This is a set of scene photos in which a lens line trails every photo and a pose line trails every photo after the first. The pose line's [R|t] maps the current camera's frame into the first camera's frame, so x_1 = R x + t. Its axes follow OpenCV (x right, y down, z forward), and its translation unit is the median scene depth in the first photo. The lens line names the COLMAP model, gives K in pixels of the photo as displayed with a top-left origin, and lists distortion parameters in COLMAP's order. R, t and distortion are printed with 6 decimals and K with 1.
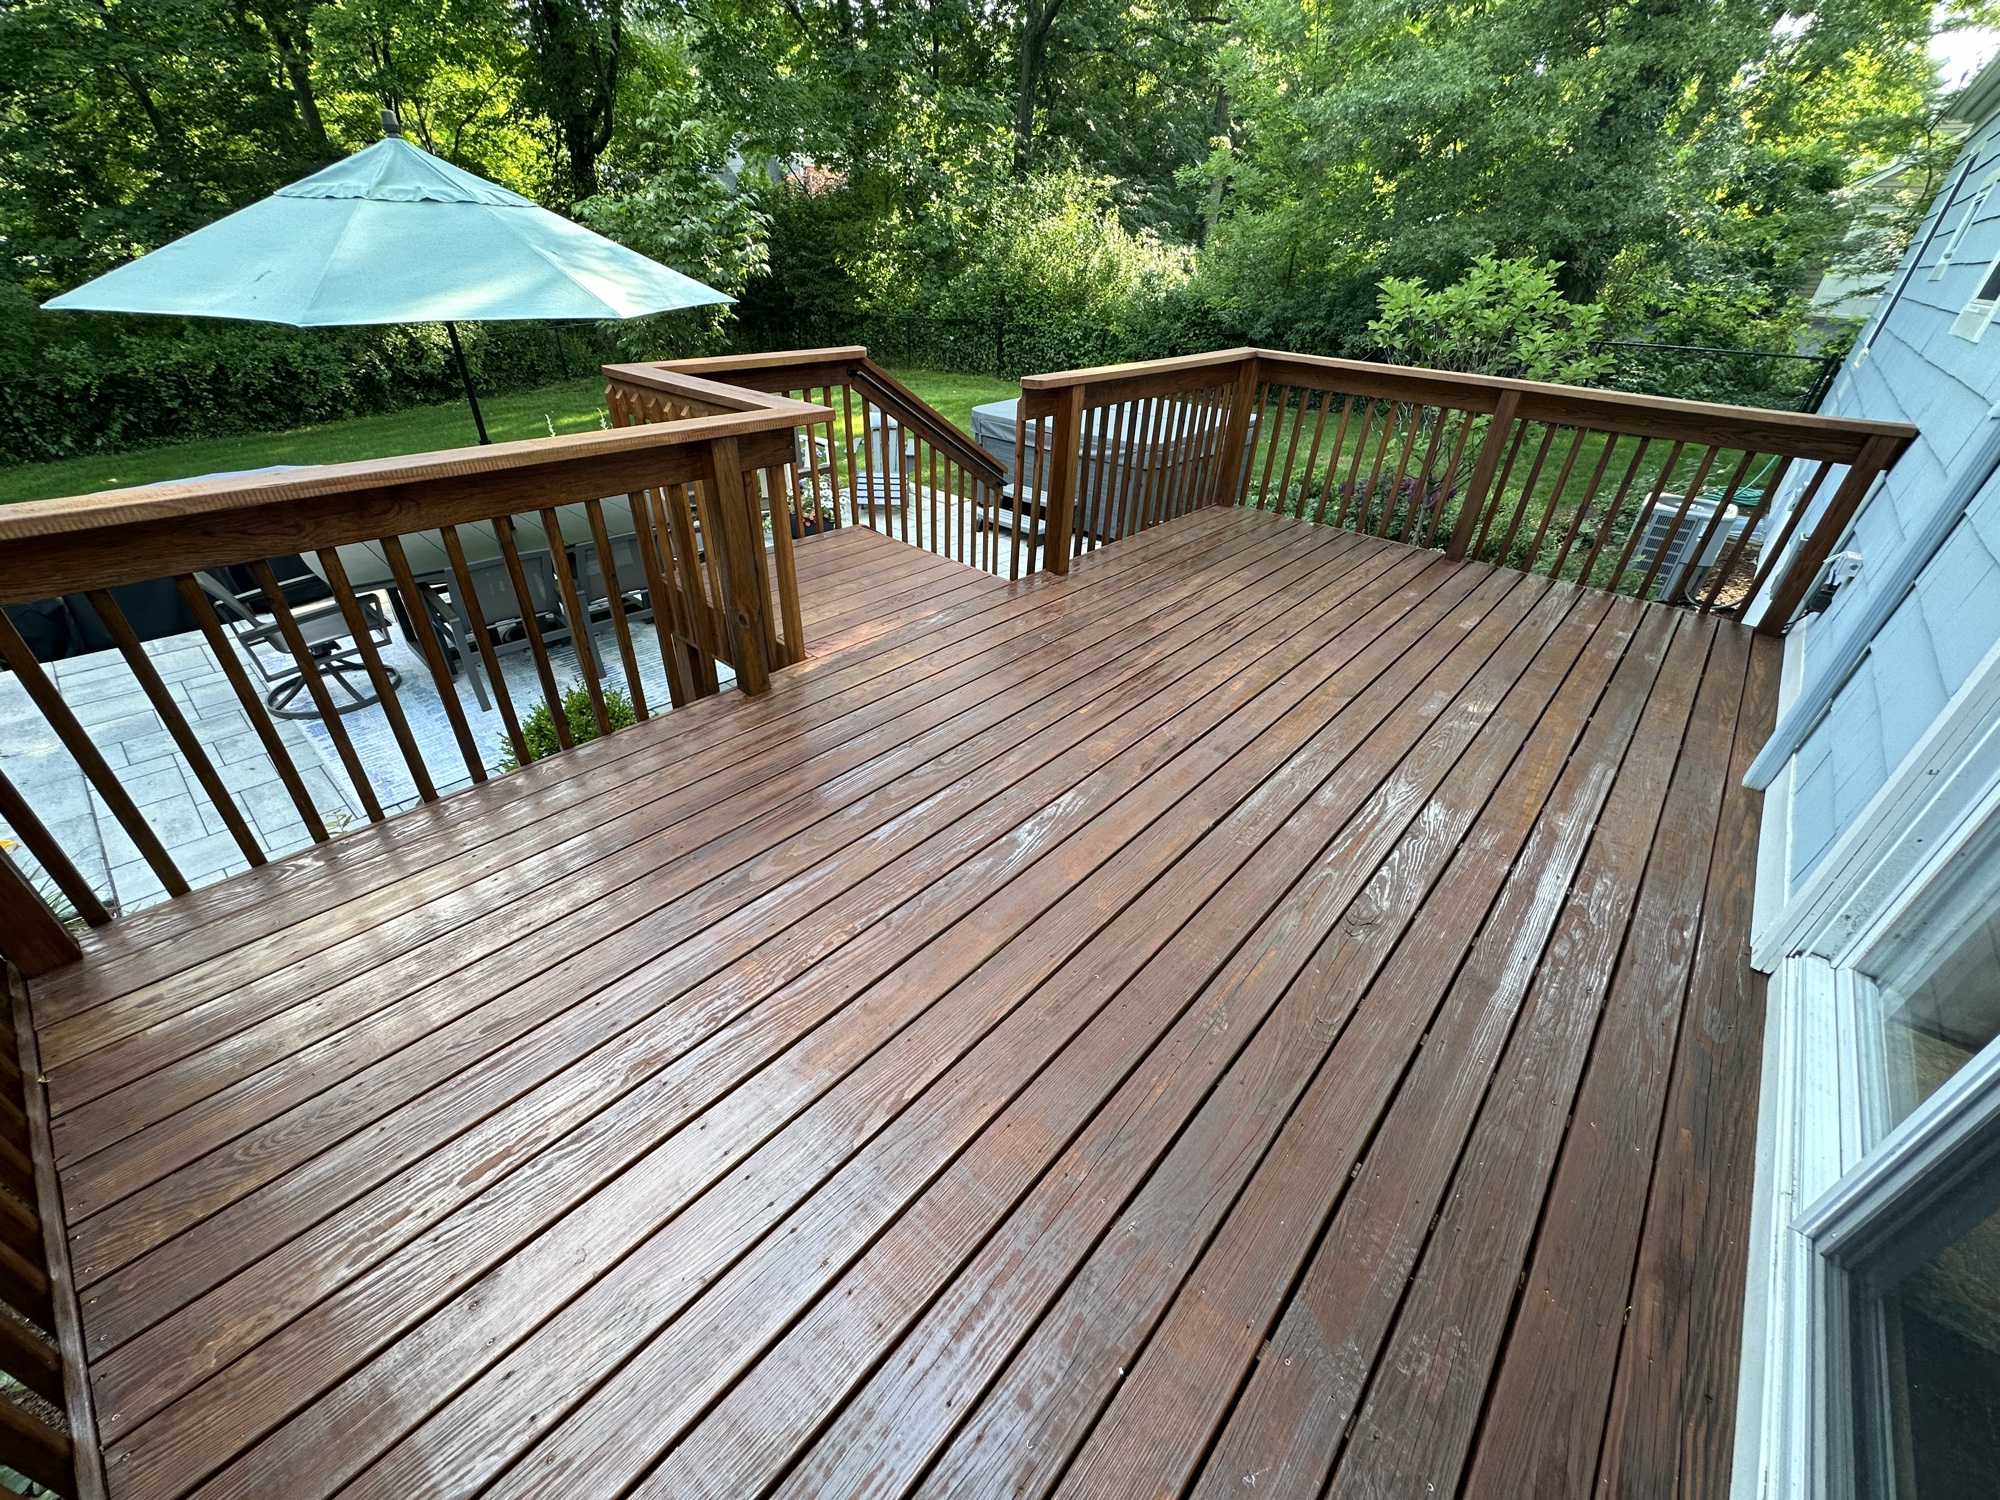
lens RADIAL K [[797.6, 0, 999.2], [0, 797.6, 746.1], [0, 0, 1]] dist [-0.011252, -0.000240]
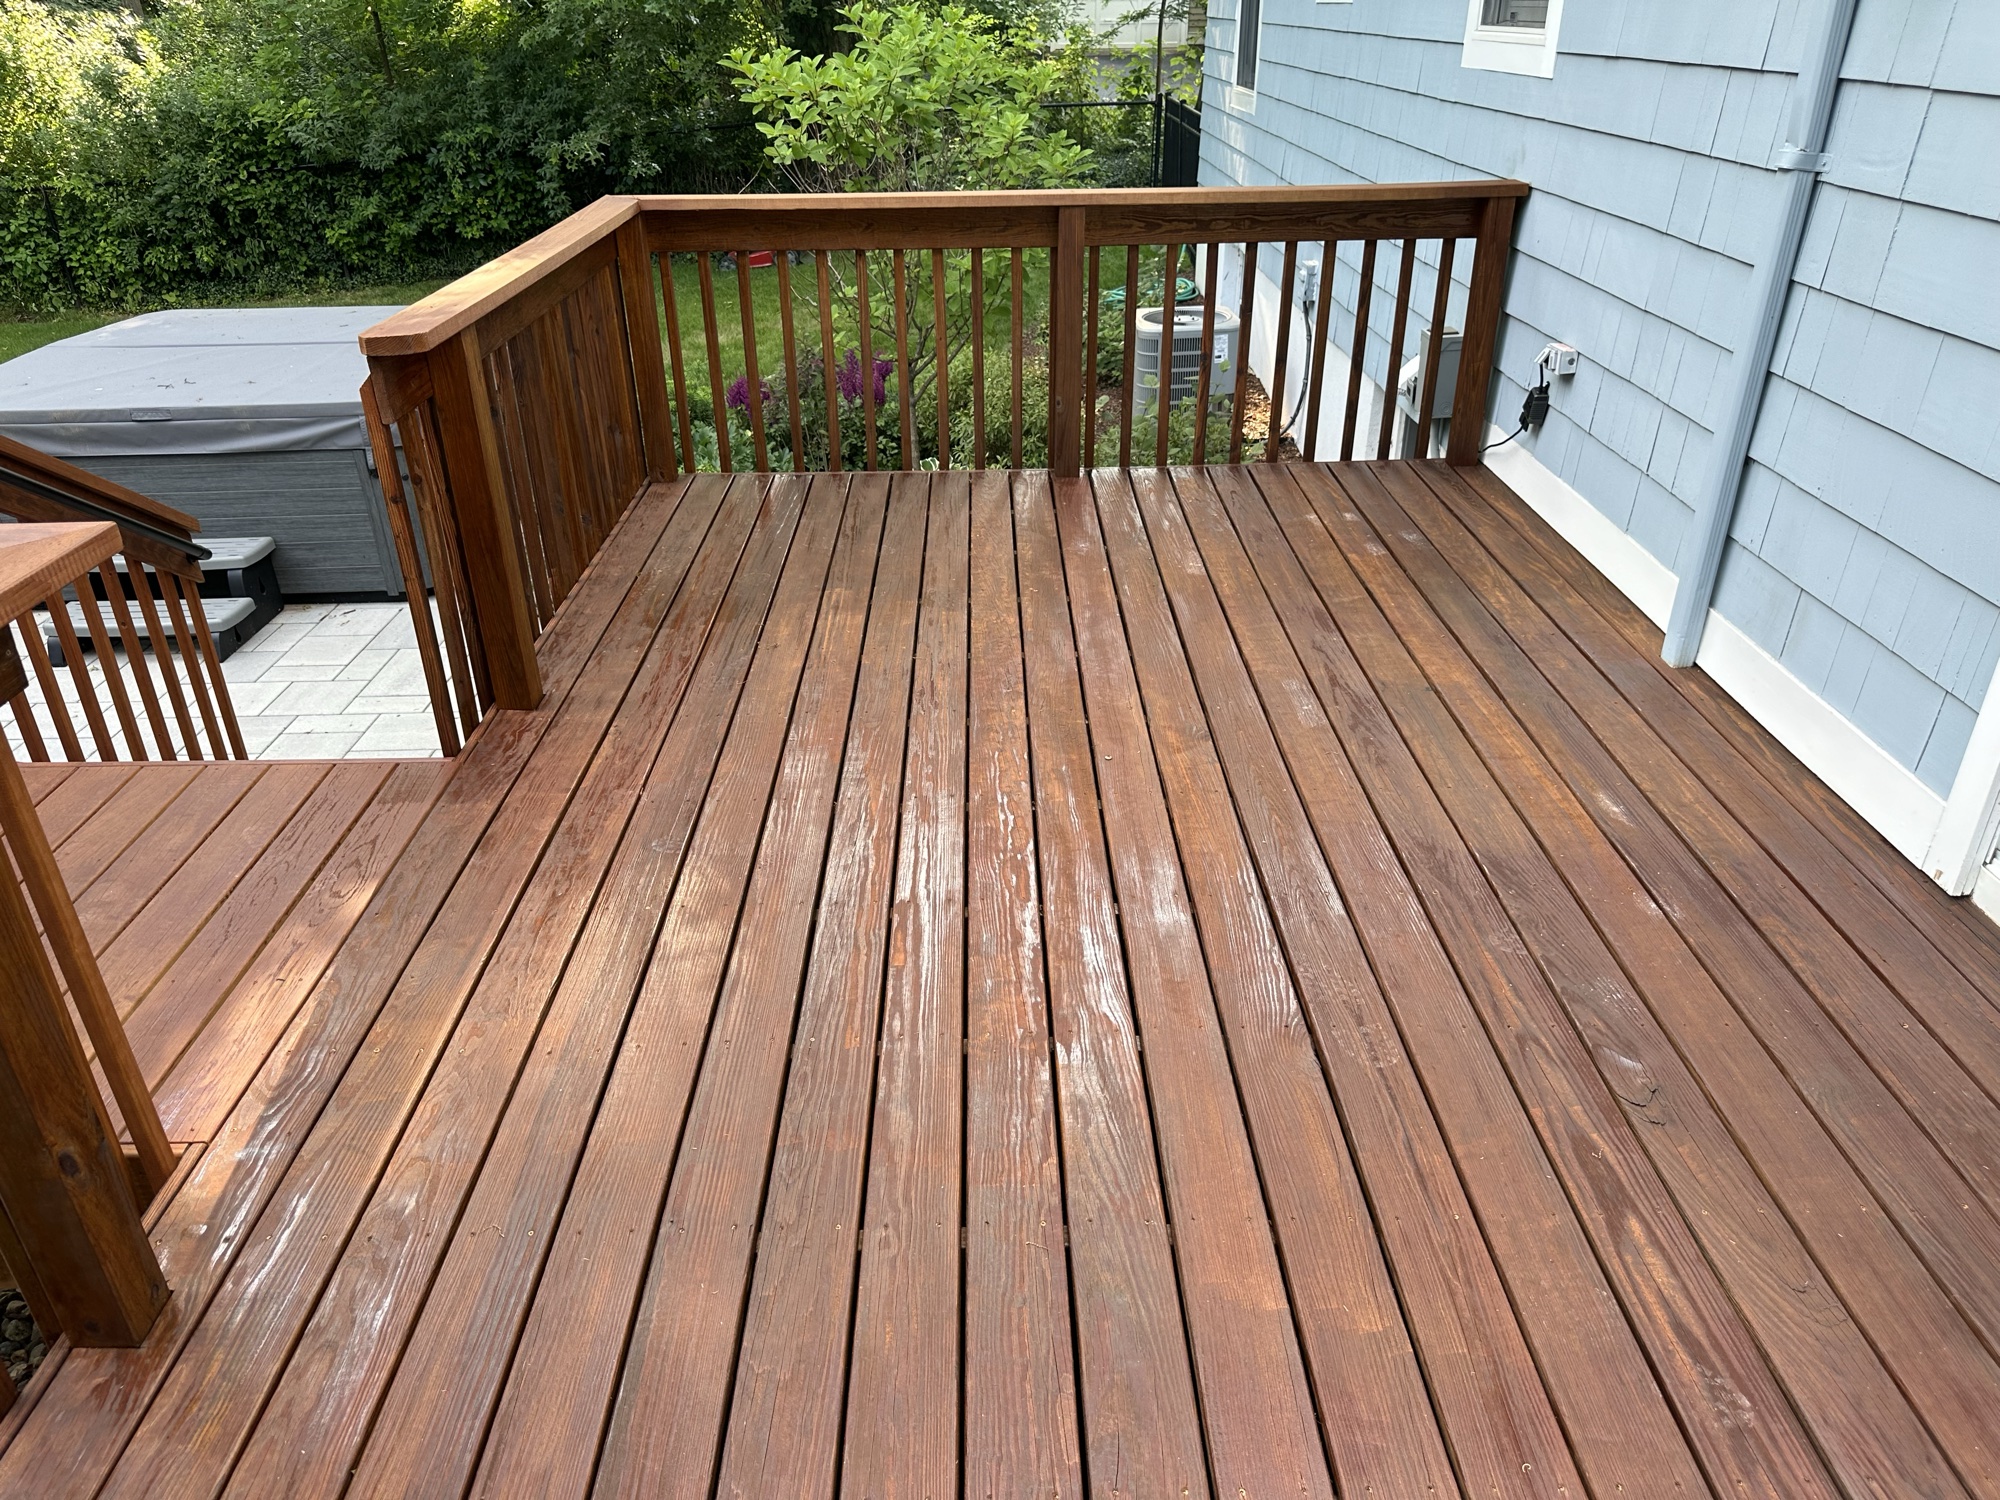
lens RADIAL K [[1408.0, 0, 1002.6], [0, 1408.0, 753.9], [0, 0, 1]] dist [0.001349, -0.009121]
pose [[0.730745, -0.357599, 0.581494, -0.163438], [0.395200, 0.916165, 0.066776, -0.107688], [-0.556623, 0.181010, 0.810806, 0.143374]]
